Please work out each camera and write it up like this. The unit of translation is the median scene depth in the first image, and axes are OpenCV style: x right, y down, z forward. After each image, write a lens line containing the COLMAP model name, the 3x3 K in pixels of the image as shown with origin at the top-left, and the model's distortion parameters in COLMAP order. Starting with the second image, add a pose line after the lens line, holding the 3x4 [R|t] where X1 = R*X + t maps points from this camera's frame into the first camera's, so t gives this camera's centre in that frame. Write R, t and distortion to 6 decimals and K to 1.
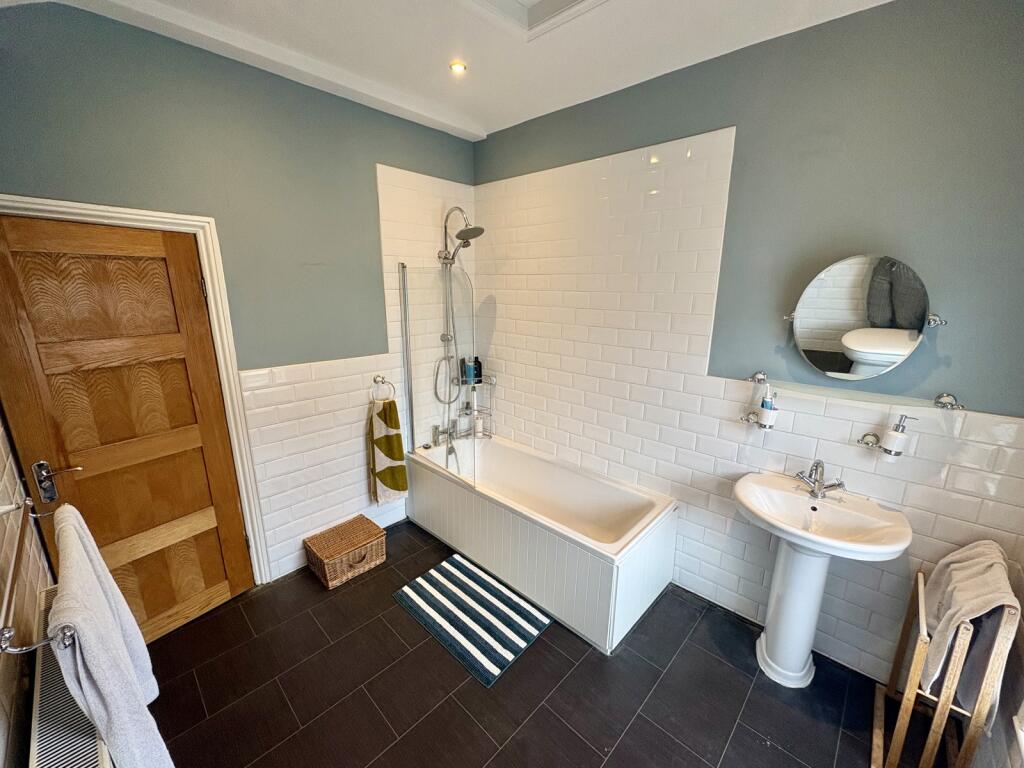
lens RADIAL K [[406.8, 0, 513.5], [0, 406.8, 383.1], [0, 0, 1]] dist [0.000464, 0.000020]
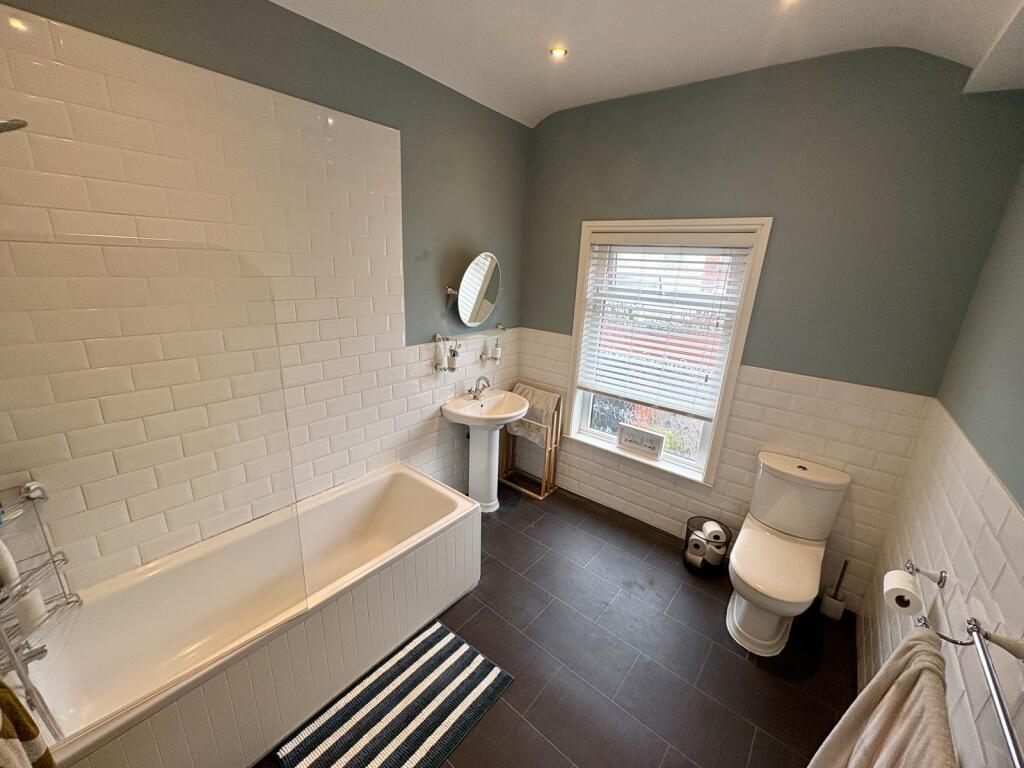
lens RADIAL K [[406.8, 0, 511.6], [0, 406.8, 384.2], [0, 0, 1]] dist [0.000464, 0.000020]
pose [[-0.070201, -0.291791, 0.953902, -0.755068], [0.188201, 0.935214, 0.299925, -0.227169], [-0.979618, 0.200580, -0.010738, 0.798406]]
